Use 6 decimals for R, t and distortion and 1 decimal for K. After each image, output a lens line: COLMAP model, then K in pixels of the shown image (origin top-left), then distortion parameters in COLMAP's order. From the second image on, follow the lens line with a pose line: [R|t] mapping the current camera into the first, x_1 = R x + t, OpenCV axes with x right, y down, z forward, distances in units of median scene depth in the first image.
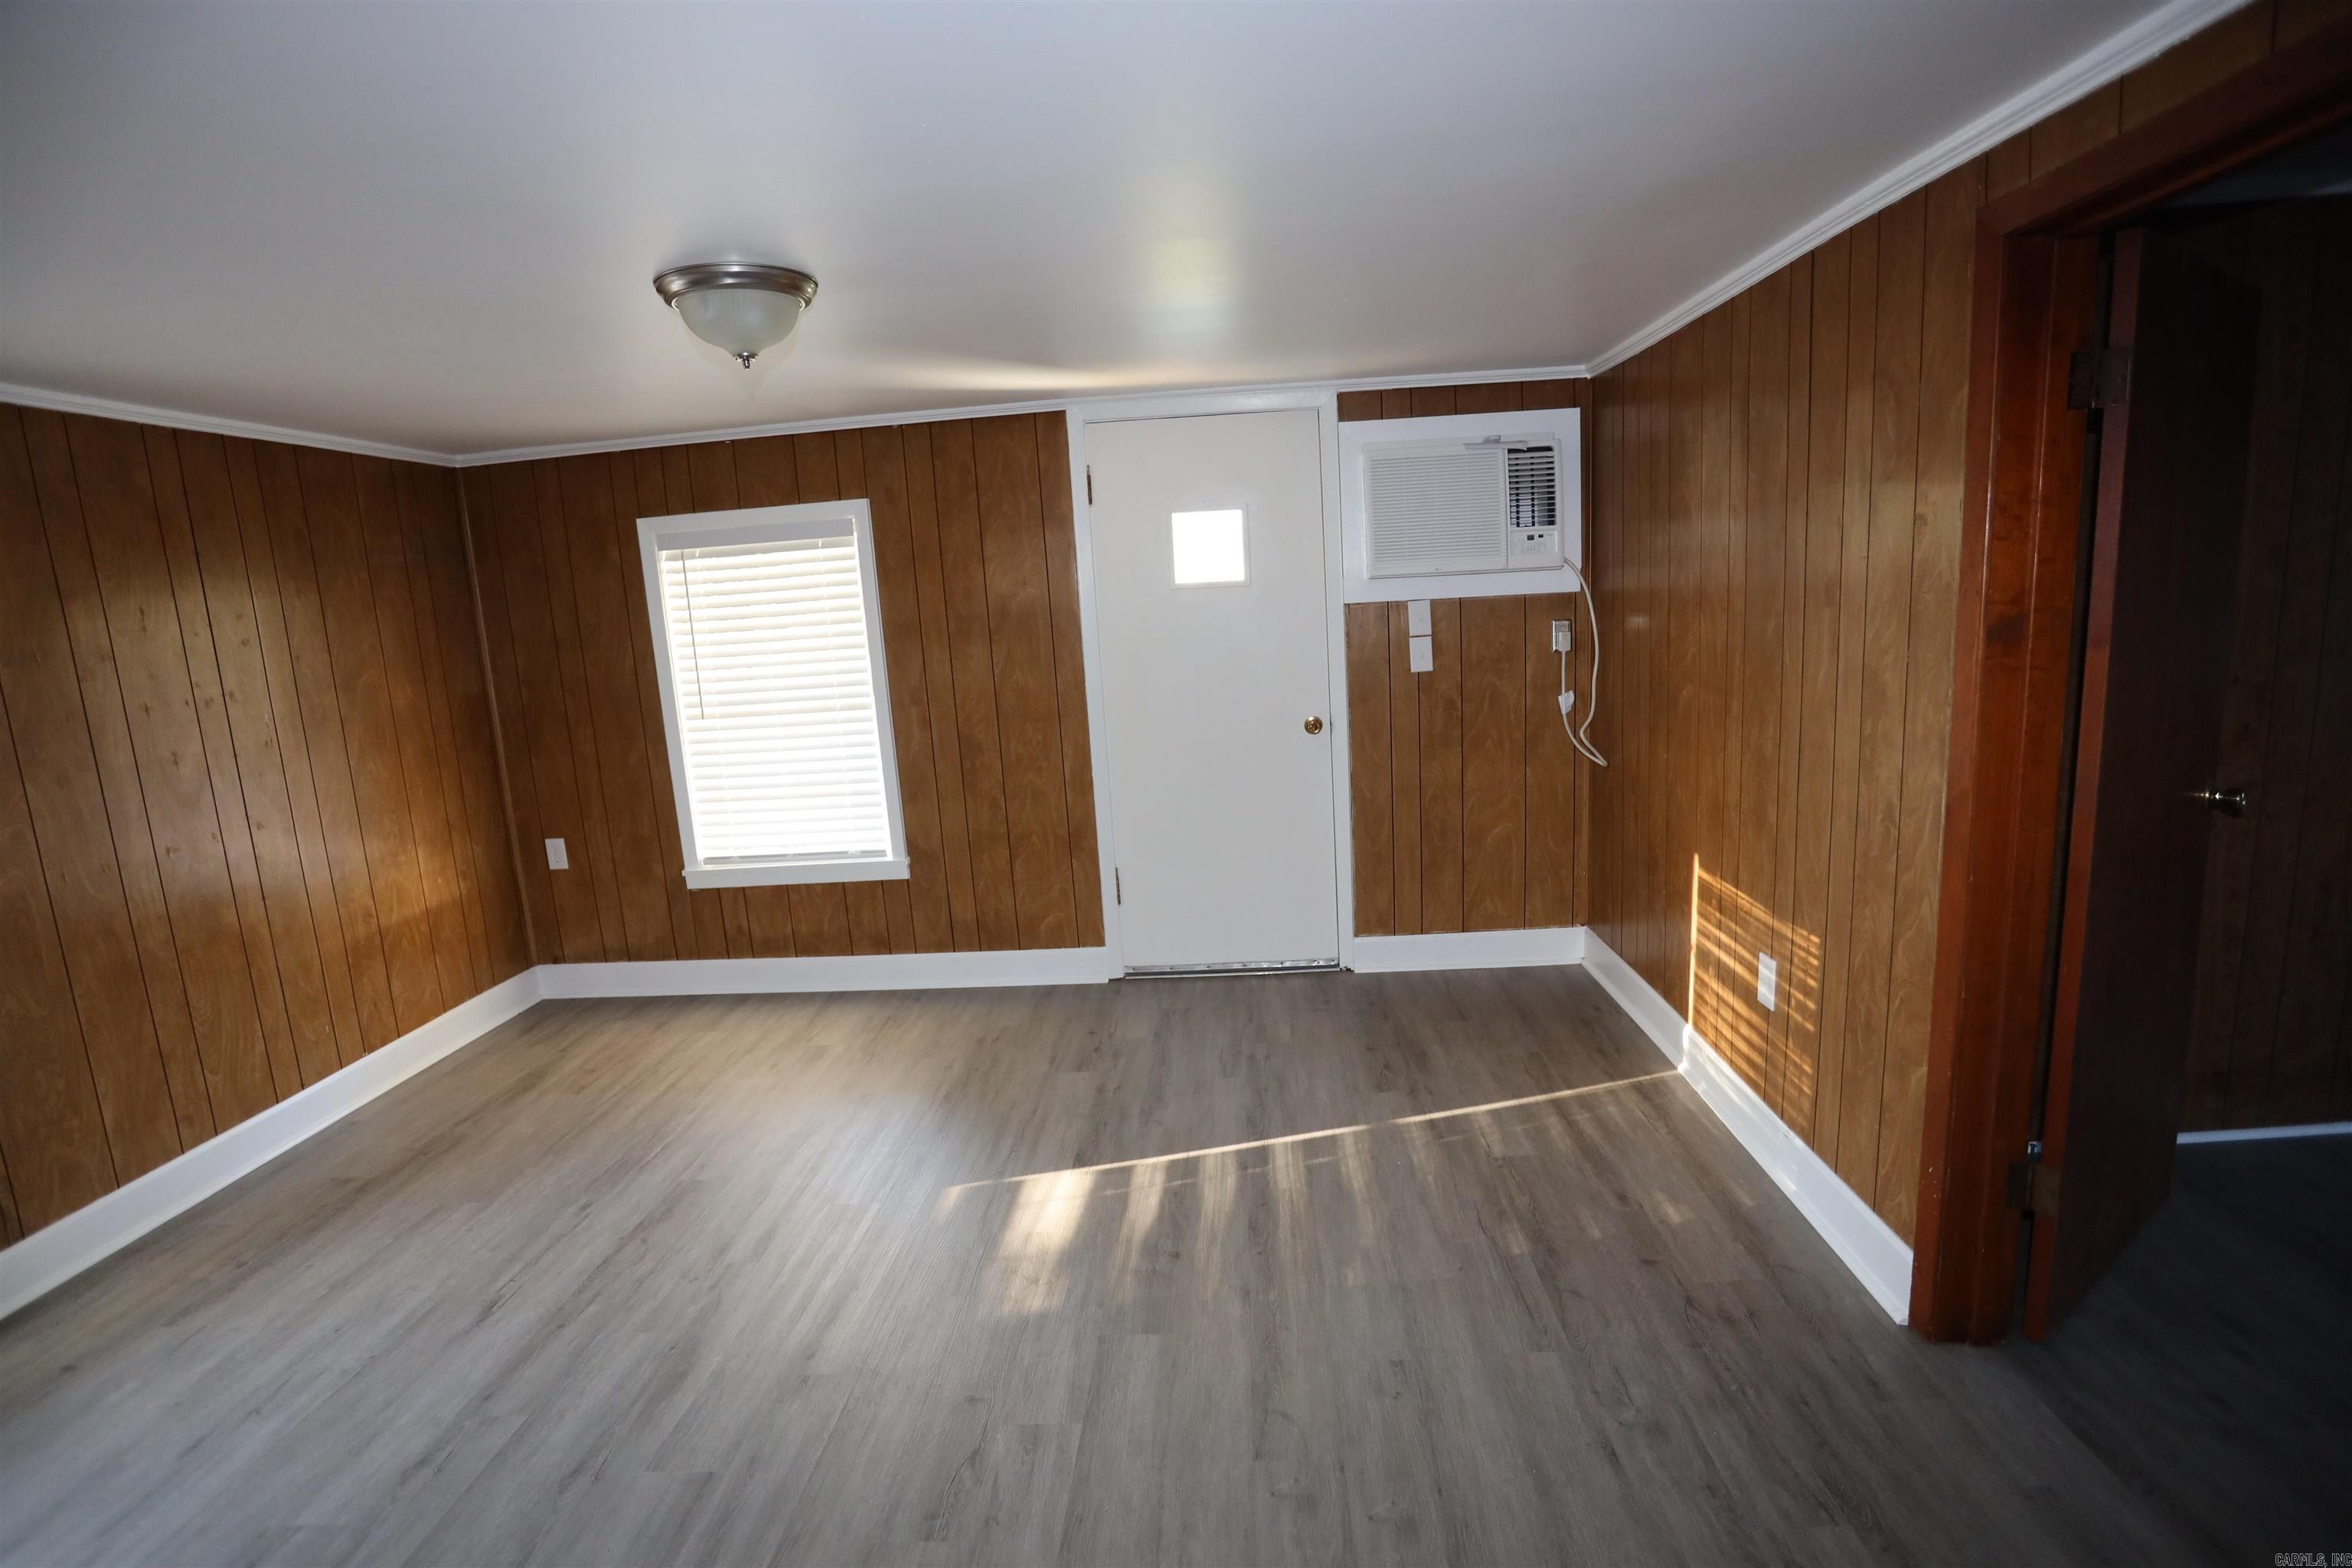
lens RADIAL K [[1144.7, 0, 1193.7], [0, 1144.7, 796.7], [0, 0, 1]] dist [-0.076475, 0.035716]
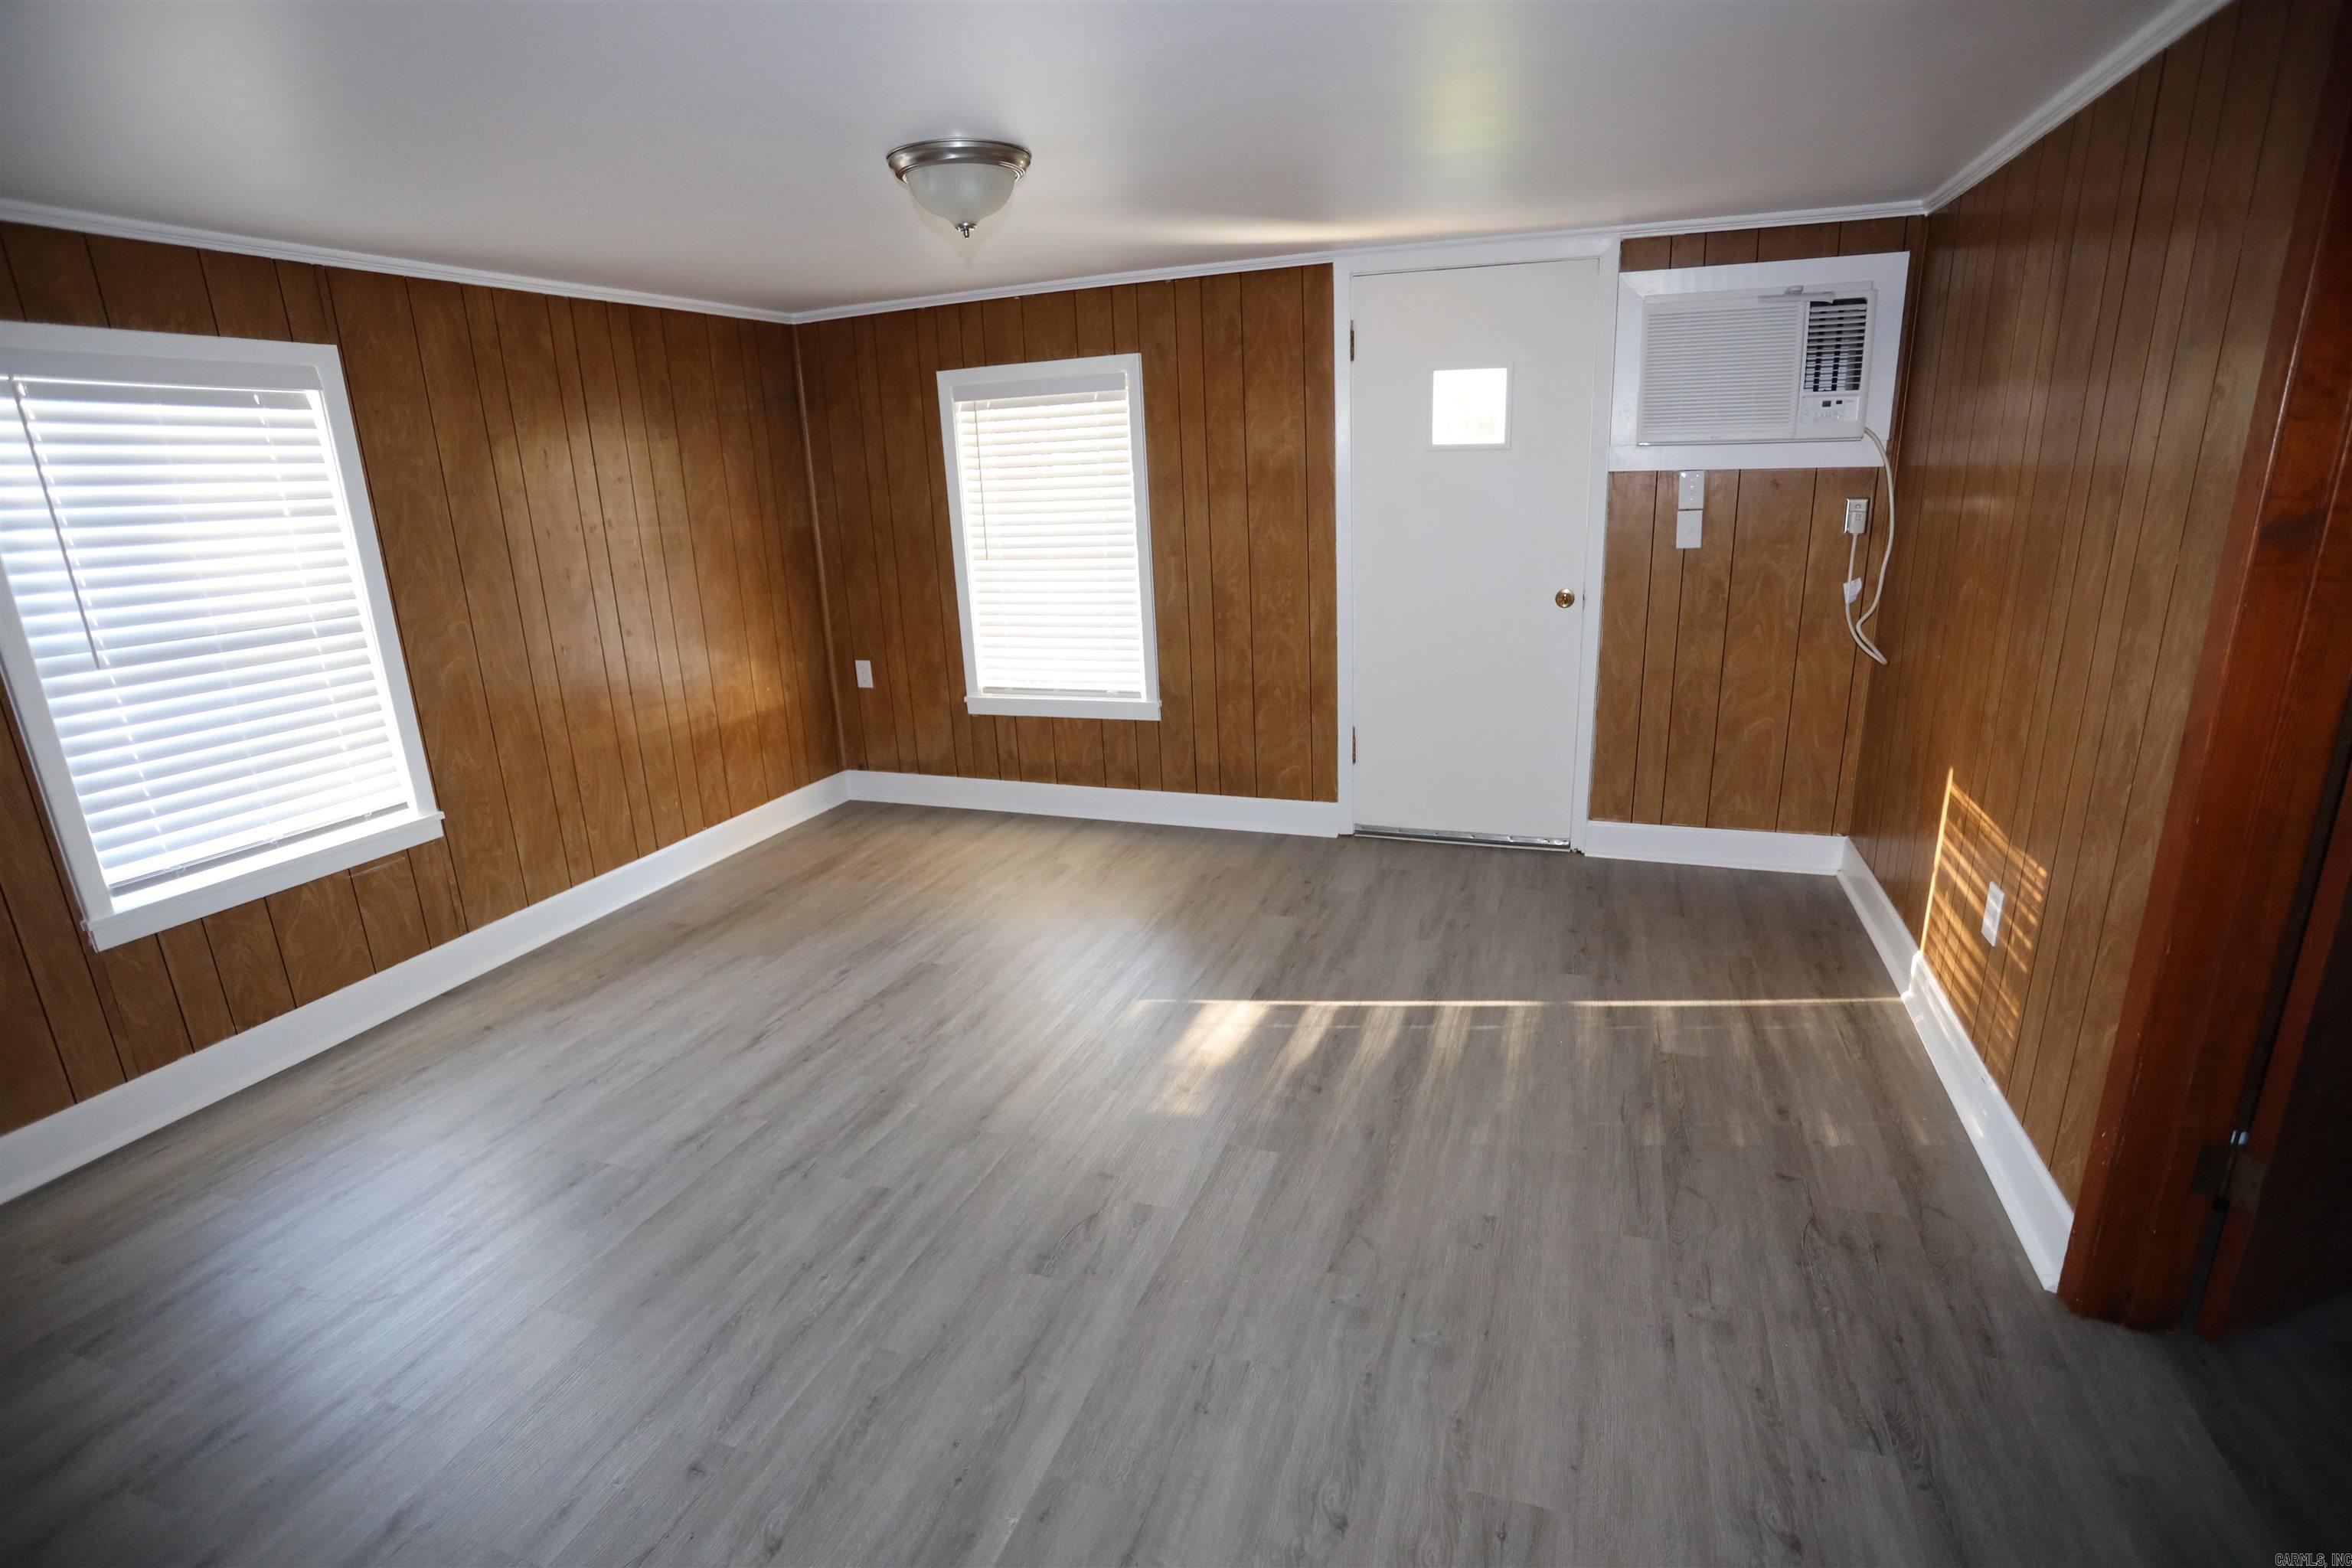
lens RADIAL K [[1144.7, 0, 1193.7], [0, 1144.7, 796.7], [0, 0, 1]] dist [-0.076475, 0.035716]
pose [[0.956340, 0.103754, -0.273219, 0.094255], [-0.069410, 0.988747, 0.132522, -0.002187], [0.283894, -0.107772, 0.952780, -0.021038]]
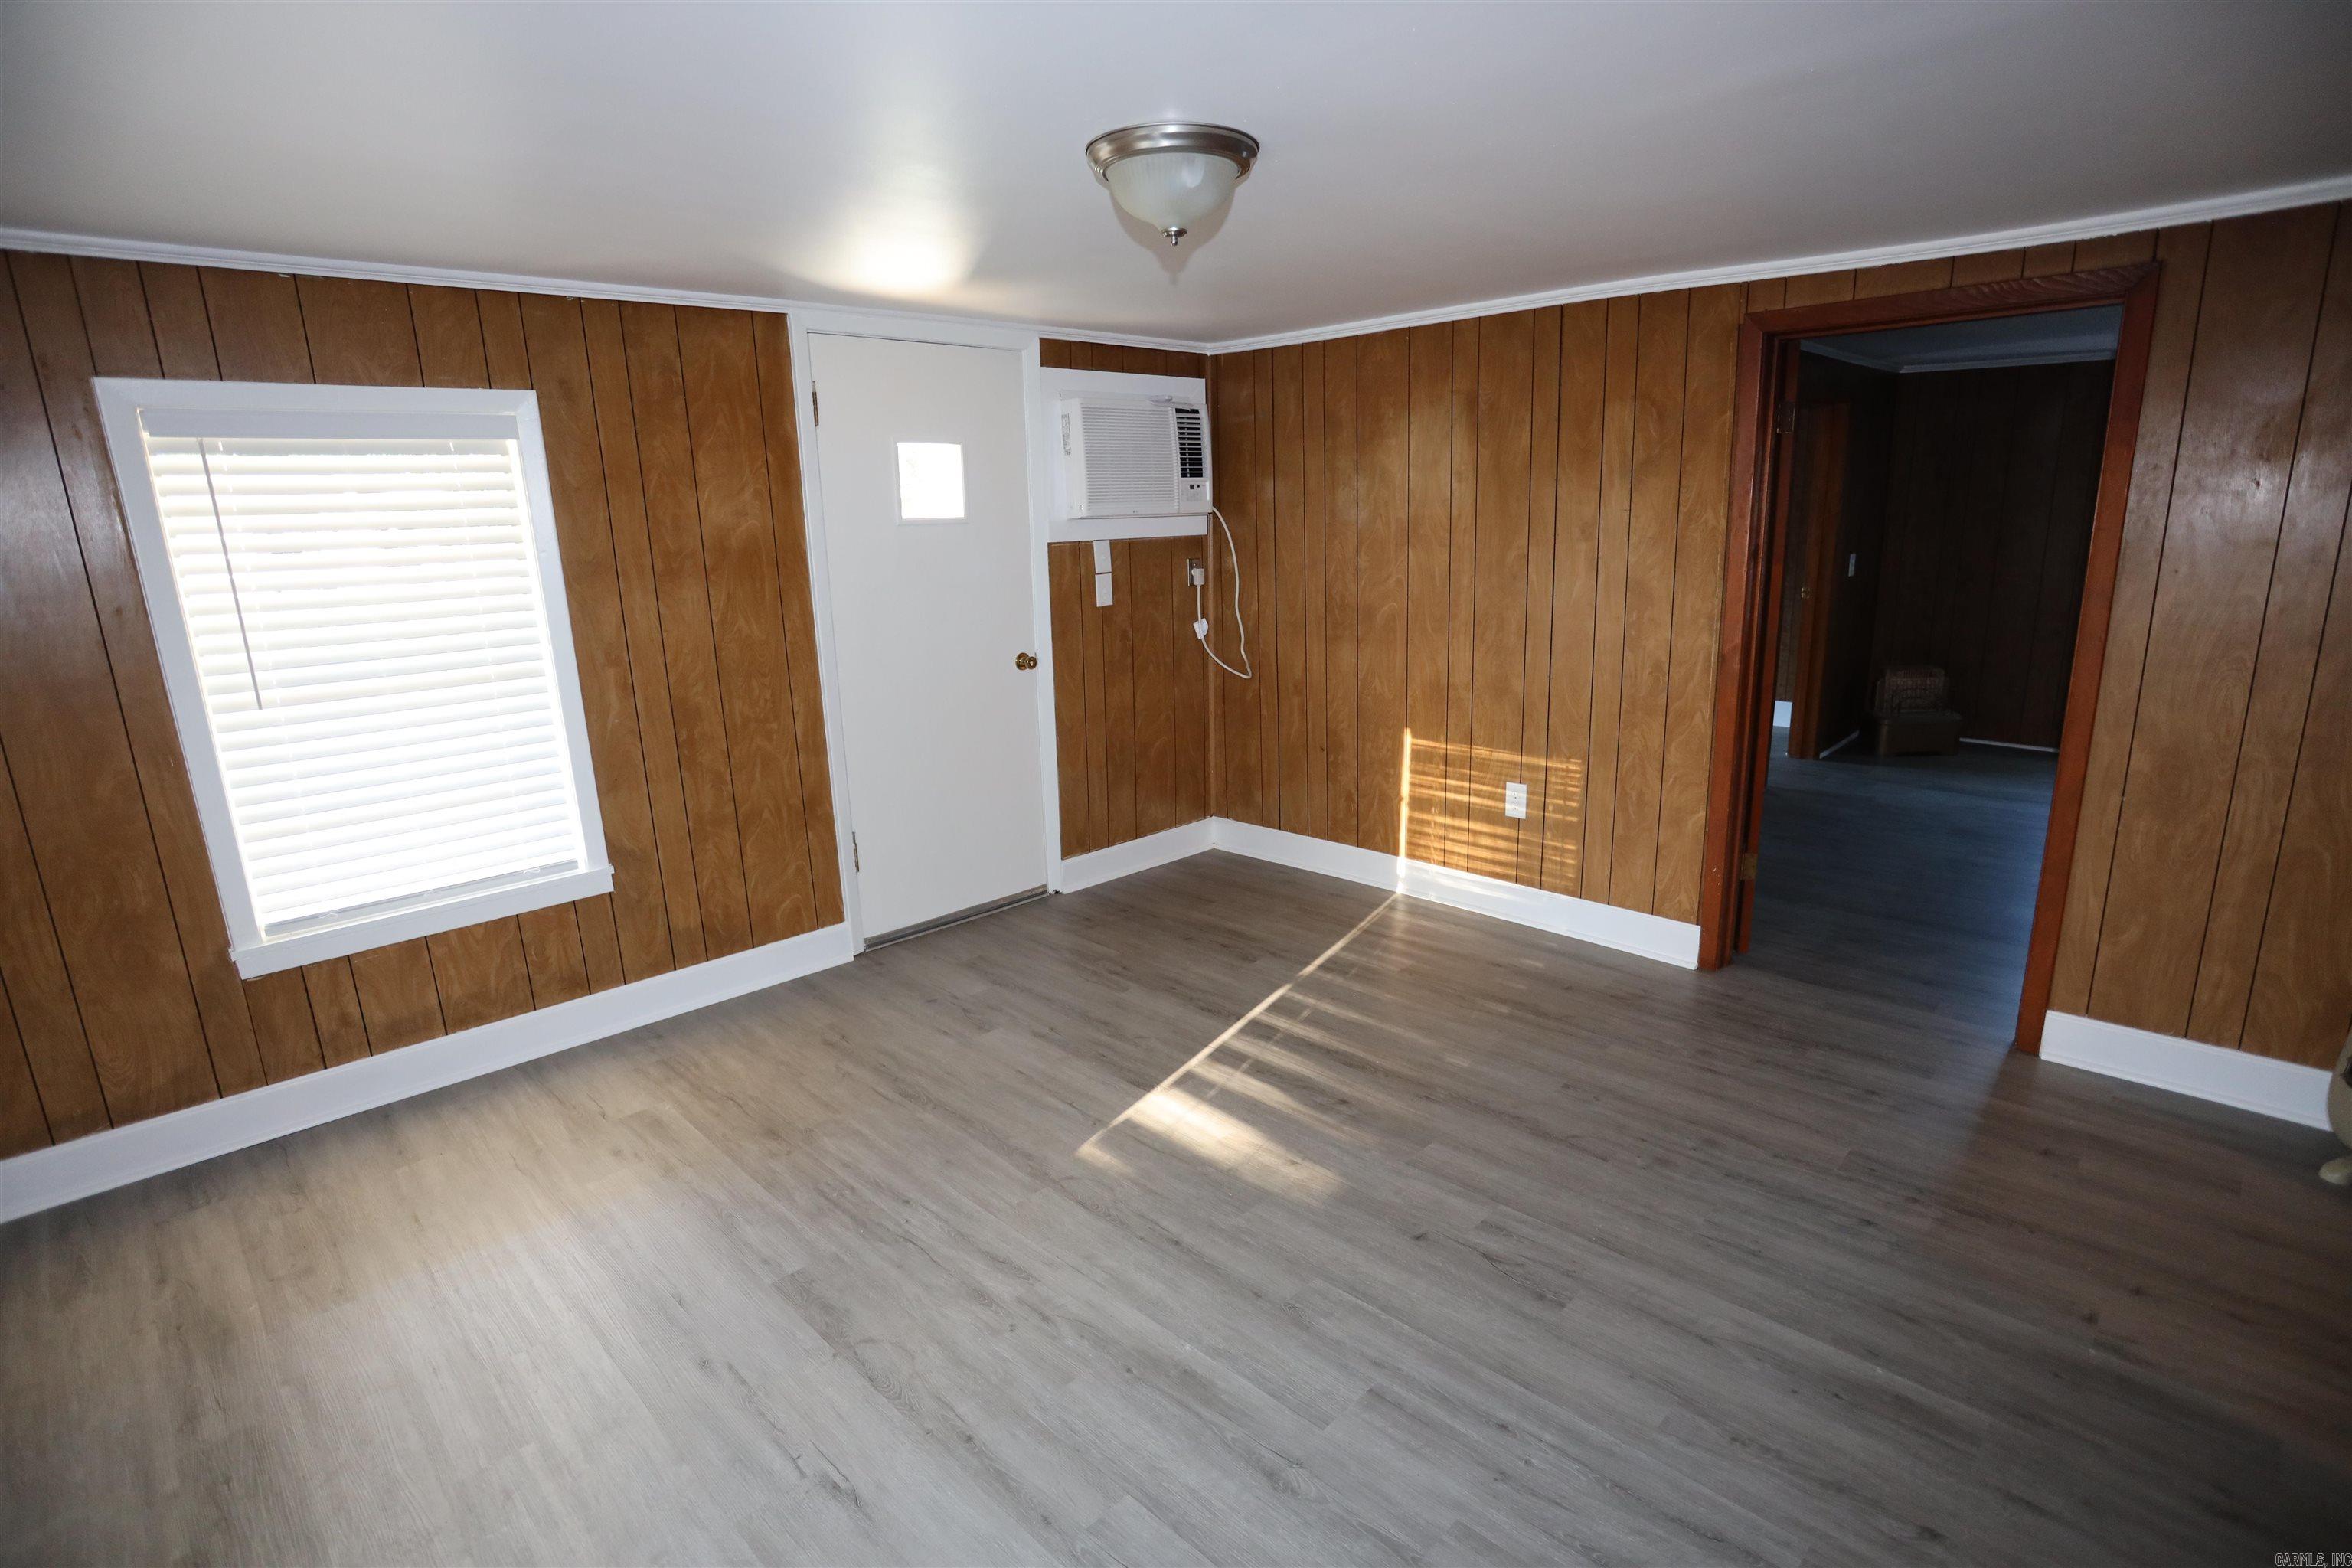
lens RADIAL K [[1144.7, 0, 1193.7], [0, 1144.7, 796.7], [0, 0, 1]] dist [-0.076475, 0.035716]
pose [[0.674369, -0.140377, 0.724928, -0.622901], [0.119255, 0.989580, 0.080687, -0.007492], [-0.728701, 0.032039, 0.684083, 0.215088]]
